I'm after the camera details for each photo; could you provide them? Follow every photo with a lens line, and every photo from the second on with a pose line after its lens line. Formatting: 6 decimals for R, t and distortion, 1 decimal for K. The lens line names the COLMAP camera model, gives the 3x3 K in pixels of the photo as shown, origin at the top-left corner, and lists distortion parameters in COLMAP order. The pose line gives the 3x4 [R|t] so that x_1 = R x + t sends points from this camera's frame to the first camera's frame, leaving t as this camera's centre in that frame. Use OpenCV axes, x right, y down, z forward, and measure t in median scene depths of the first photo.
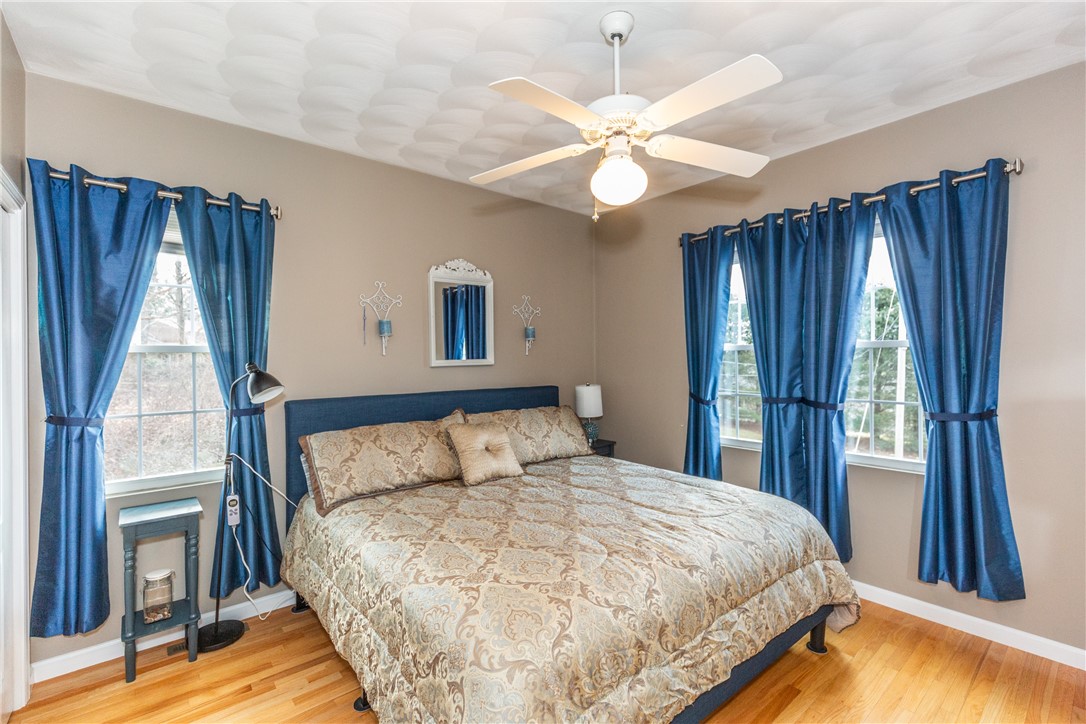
lens RADIAL K [[488.0, 0, 544.9], [0, 488.0, 348.4], [0, 0, 1]] dist [0.000265, -0.000133]
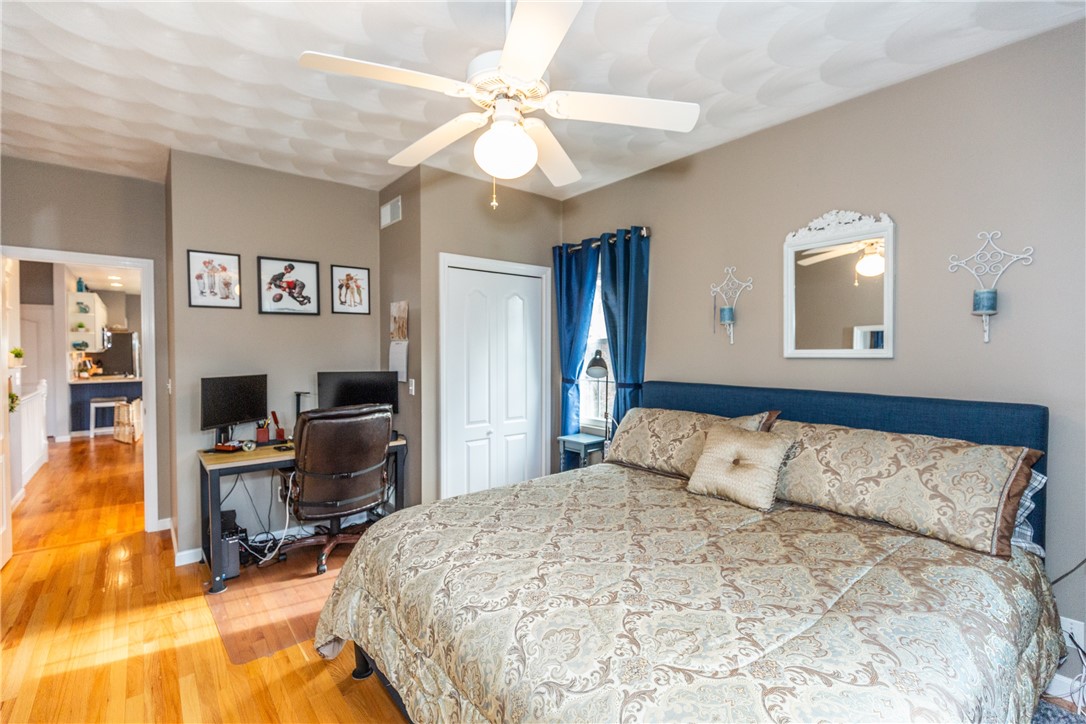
lens RADIAL K [[486.8, 0, 544.9], [0, 486.8, 361.5], [0, 0, 1]] dist [-0.000088, -0.000572]
pose [[0.000810, 0.037568, -0.999294, 0.696803], [0.023825, 0.999010, 0.037576, 0.003446], [0.999716, -0.023839, -0.000086, 0.709775]]
